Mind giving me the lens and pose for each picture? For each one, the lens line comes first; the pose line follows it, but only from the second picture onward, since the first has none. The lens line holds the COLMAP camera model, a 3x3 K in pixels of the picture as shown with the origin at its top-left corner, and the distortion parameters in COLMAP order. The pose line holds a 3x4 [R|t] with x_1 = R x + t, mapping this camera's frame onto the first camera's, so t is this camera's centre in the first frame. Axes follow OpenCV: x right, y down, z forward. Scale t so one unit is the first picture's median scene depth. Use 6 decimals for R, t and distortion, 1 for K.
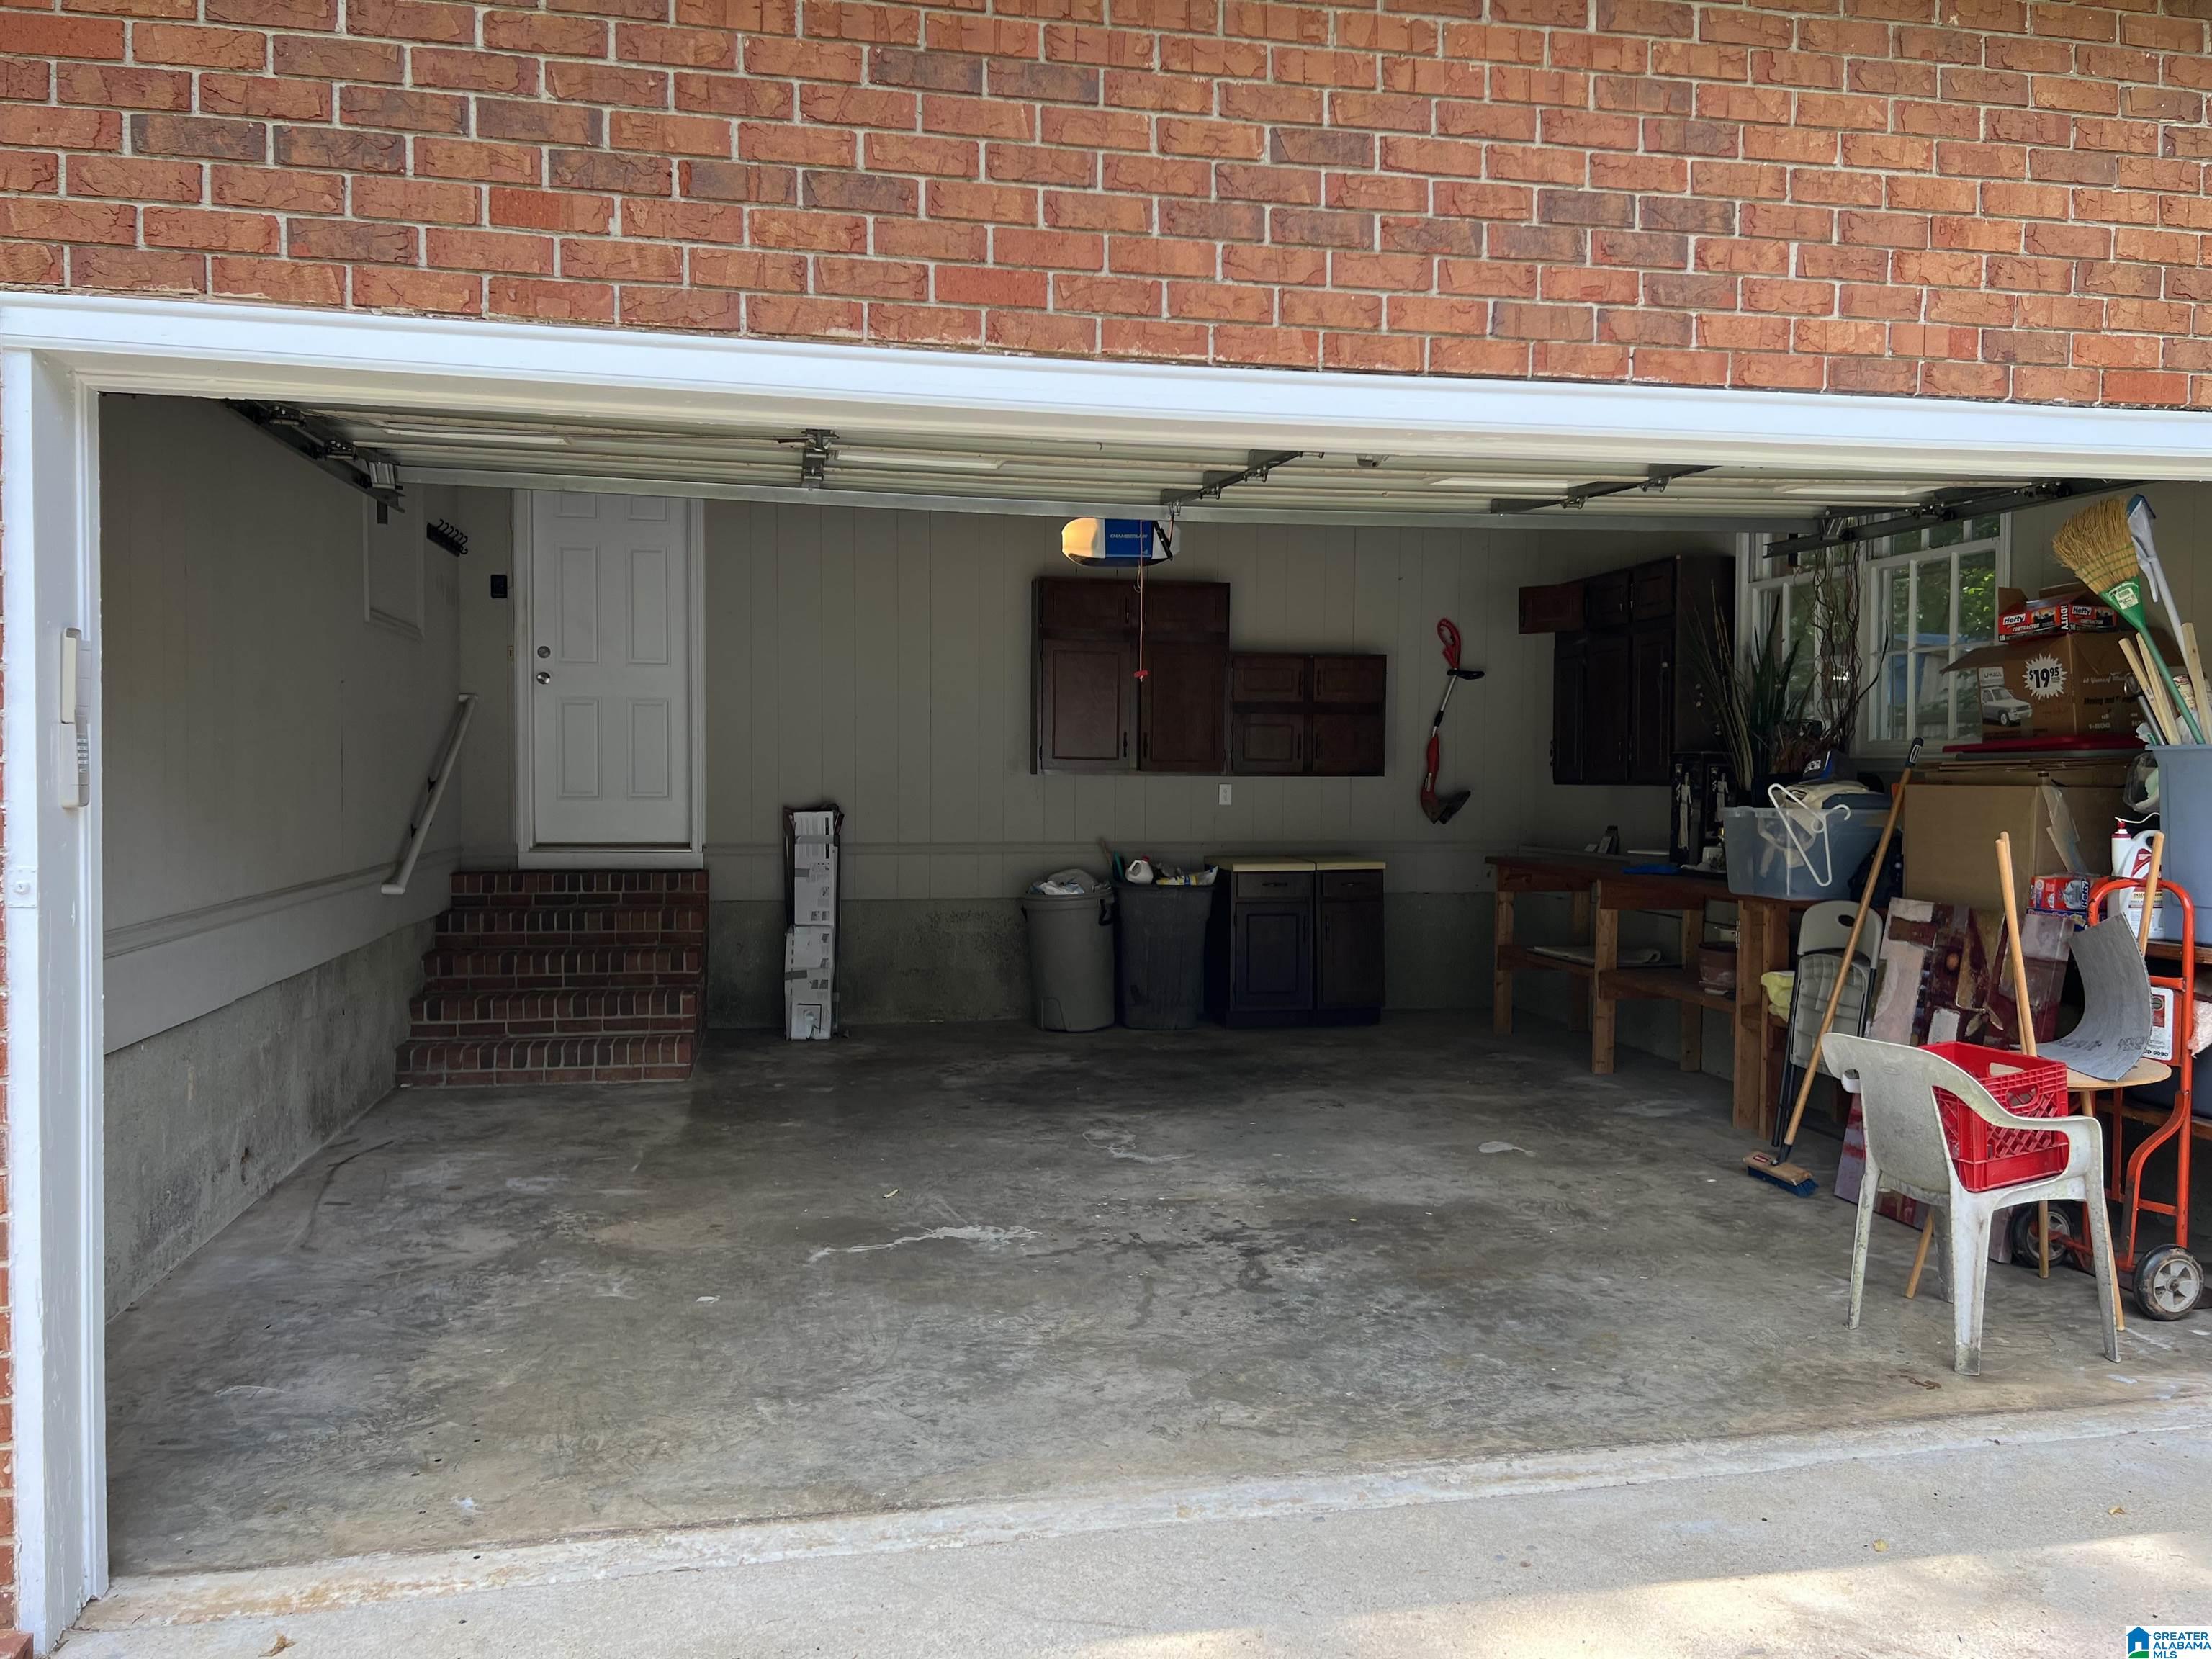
lens RADIAL K [[1660.9, 0, 1104.8], [0, 1660.9, 831.5], [0, 0, 1]] dist [0.067124, -0.061566]
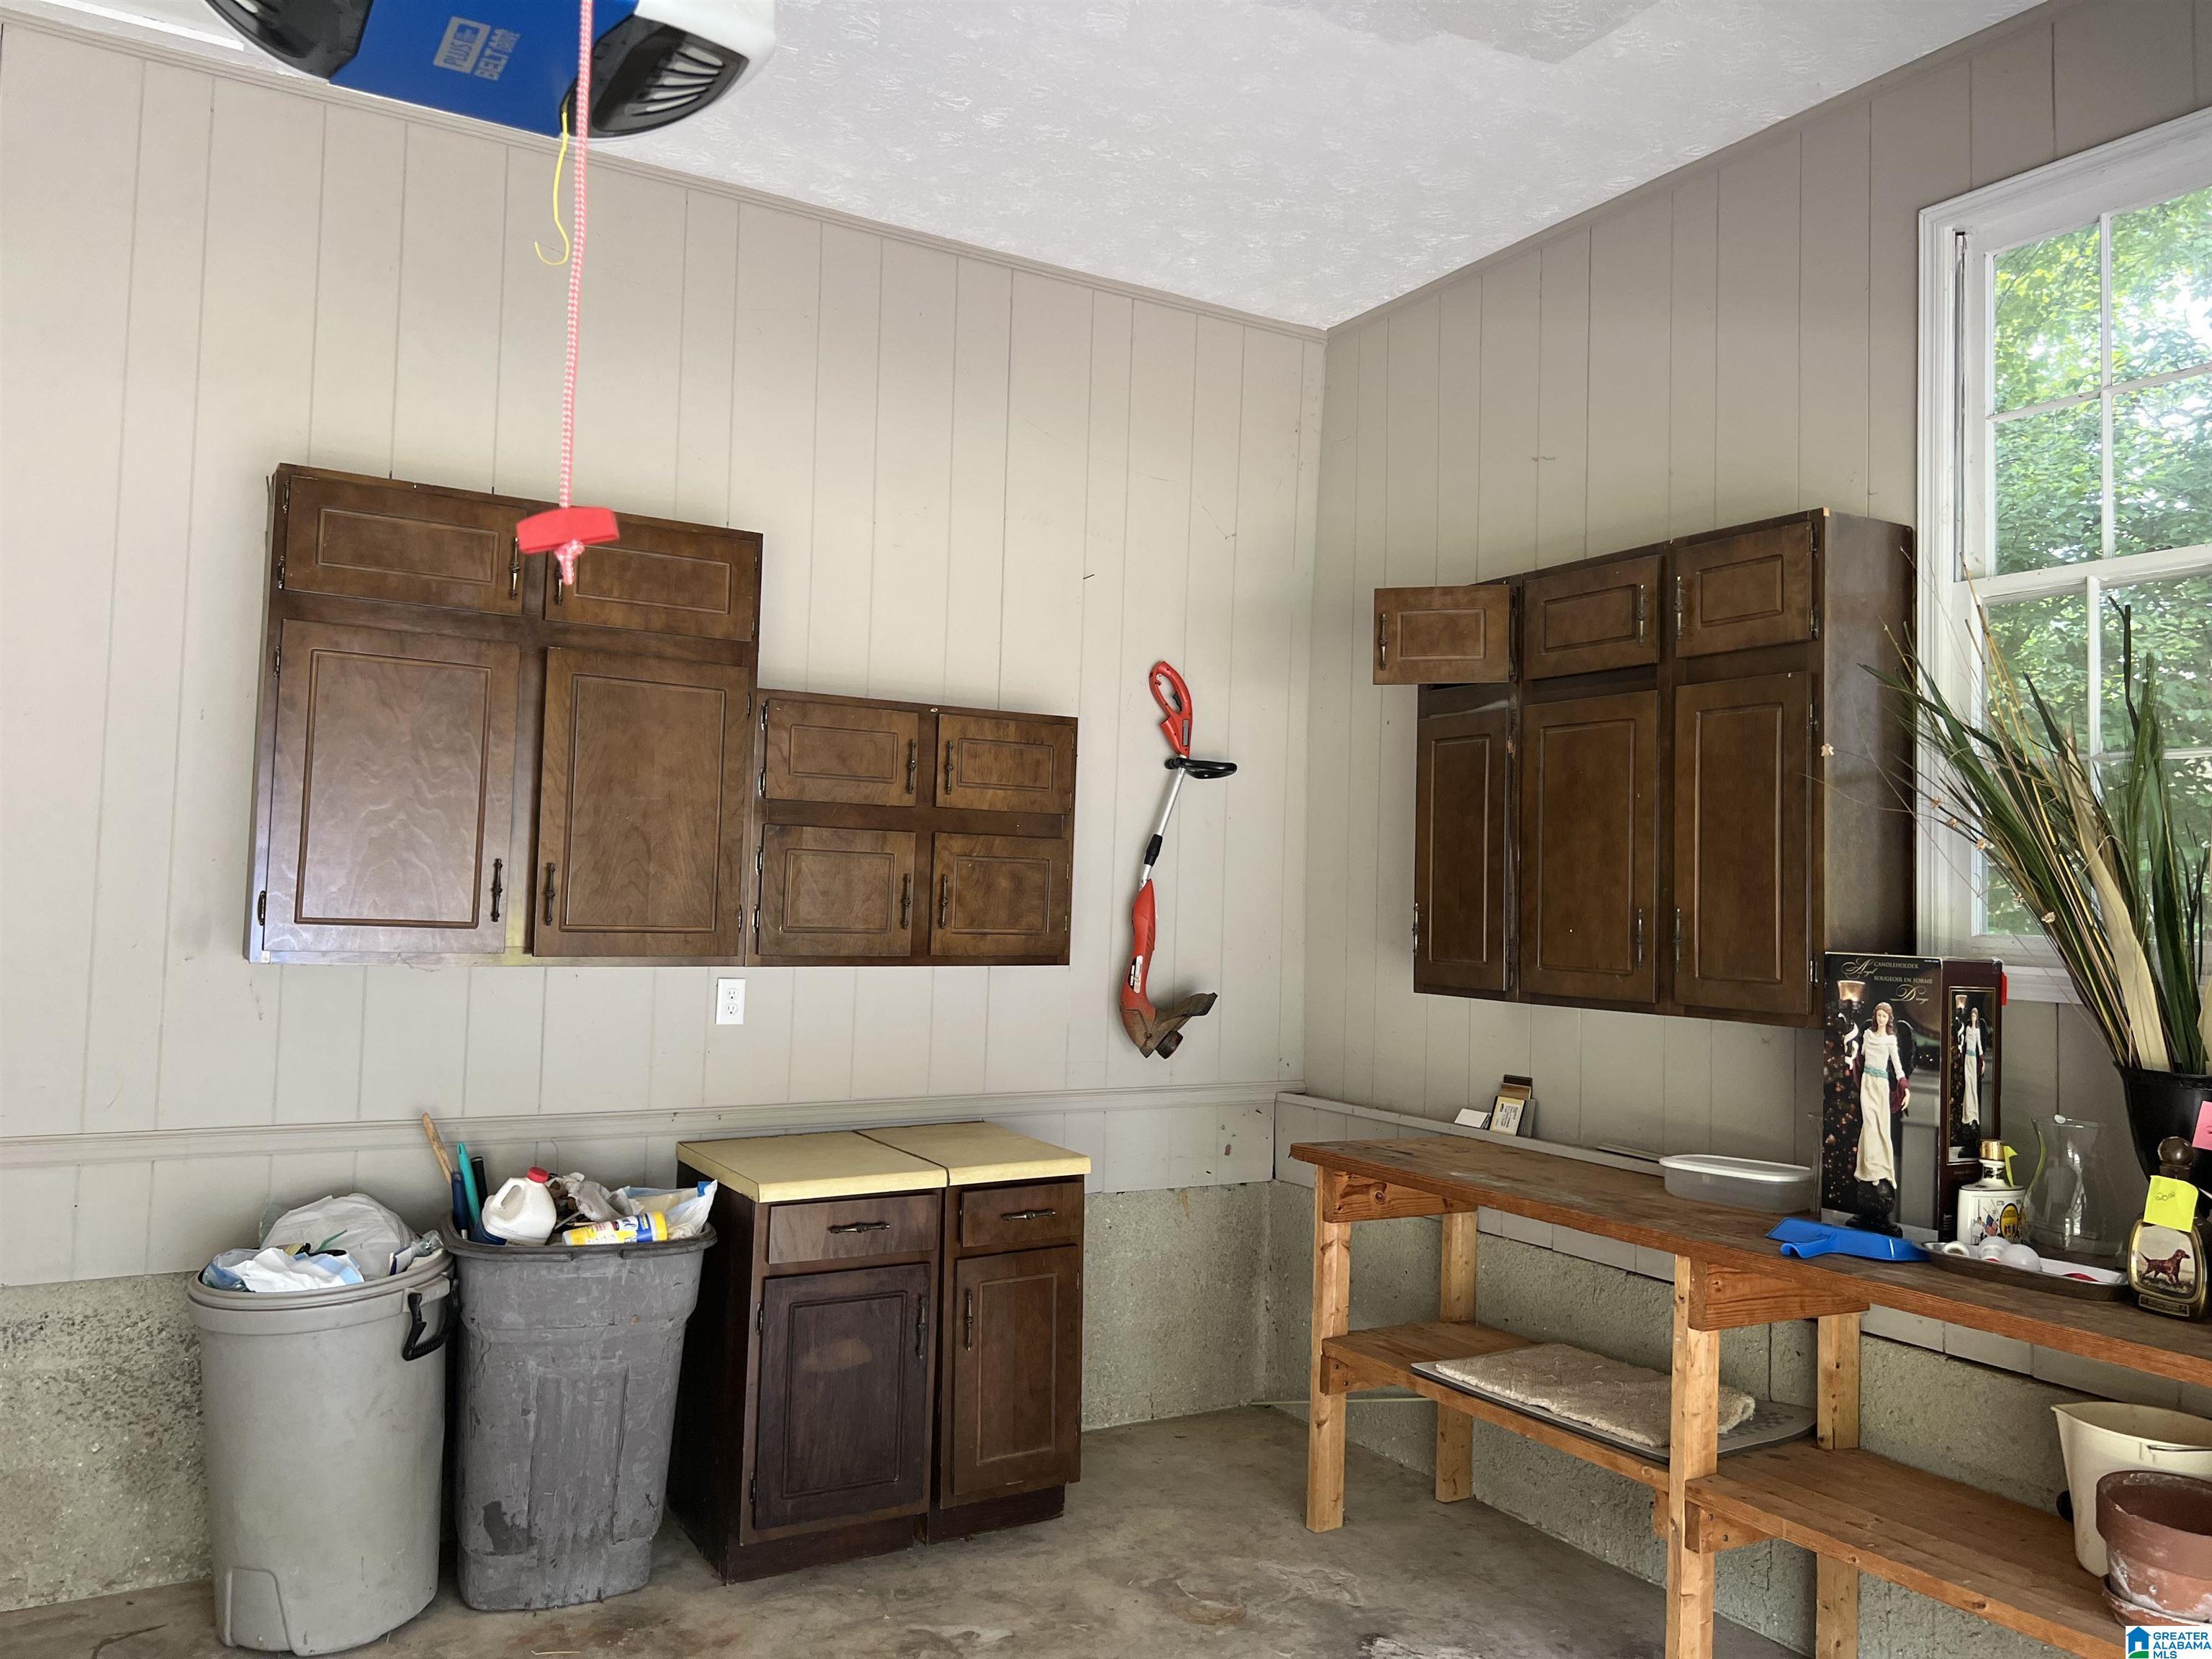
lens RADIAL K [[1660.9, 0, 1097.7], [0, 1660.9, 833.7], [0, 0, 1]] dist [0.067124, -0.061566]
pose [[0.940965, 0.035001, 0.336690, 0.012231], [-0.011071, 0.997290, -0.072735, -0.037665], [-0.338324, 0.064713, 0.938802, 0.555470]]
